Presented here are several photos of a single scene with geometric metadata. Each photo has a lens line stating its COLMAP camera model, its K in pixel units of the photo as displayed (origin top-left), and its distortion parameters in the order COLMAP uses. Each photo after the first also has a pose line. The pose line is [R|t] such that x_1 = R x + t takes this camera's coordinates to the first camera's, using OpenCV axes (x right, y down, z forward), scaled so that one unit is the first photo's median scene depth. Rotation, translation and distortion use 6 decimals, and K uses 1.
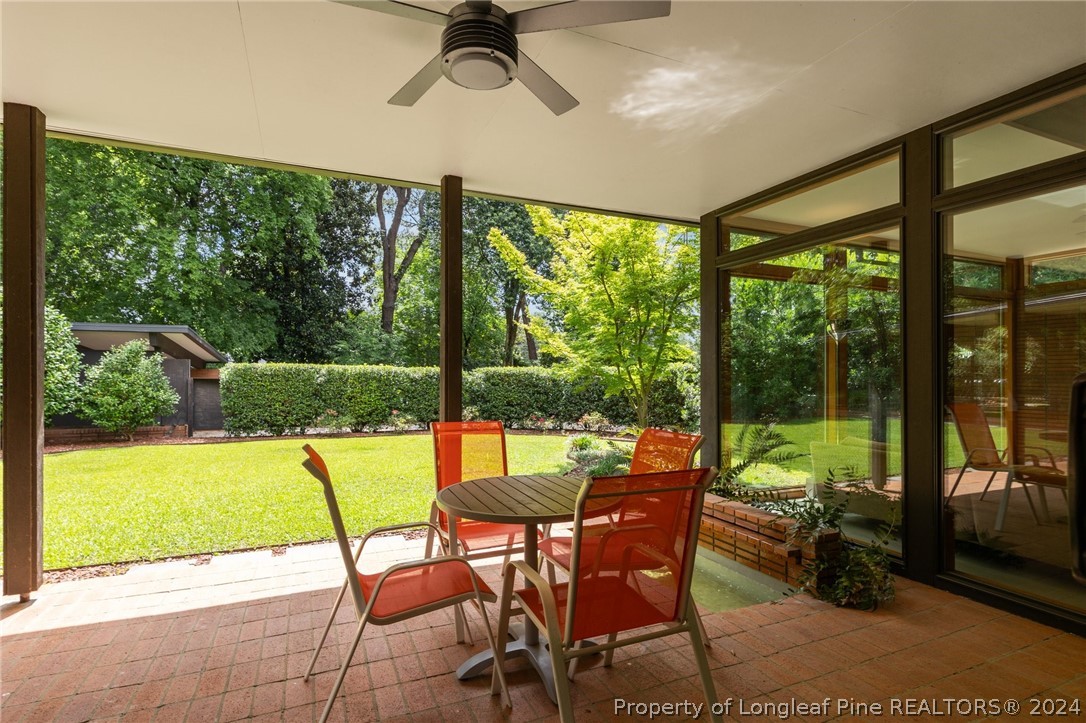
lens RADIAL K [[543.4, 0, 542.2], [0, 543.4, 361.5], [0, 0, 1]] dist [-0.002823, -0.000575]
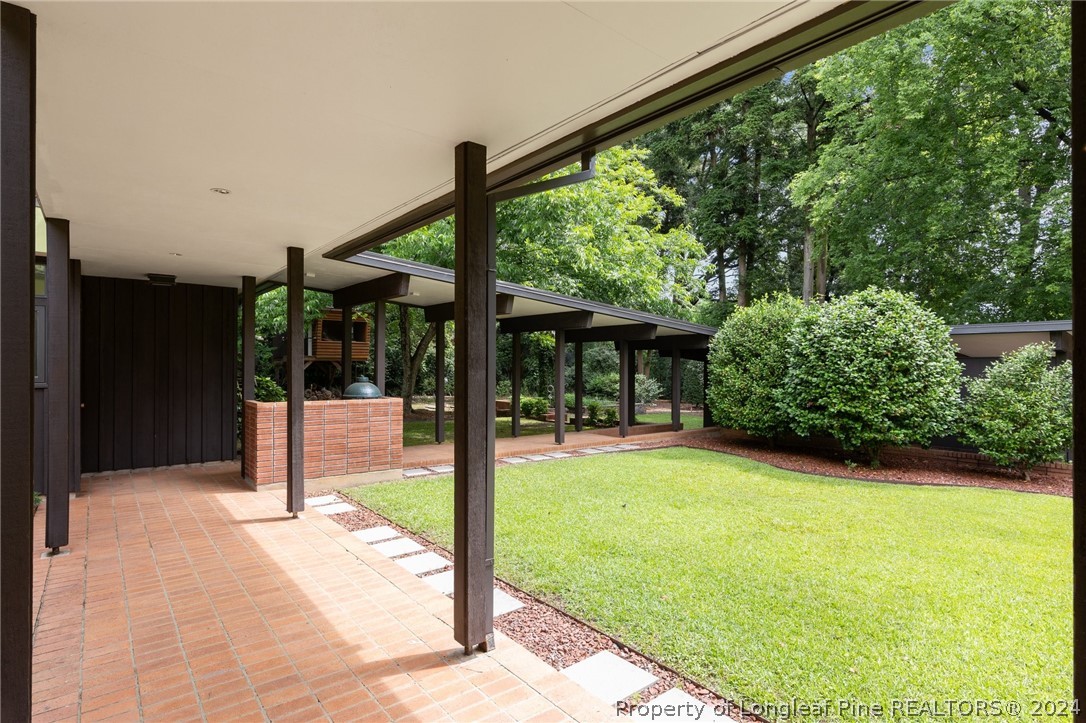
lens RADIAL K [[560.0, 0, 542.1], [0, 560.0, 362.4], [0, 0, 1]] dist [0.001705, 0.000192]
pose [[0.264871, -0.010502, -0.964227, -0.209650], [0.009261, 0.999922, -0.008346, -0.015119], [0.964239, -0.006720, 0.264947, 0.173104]]
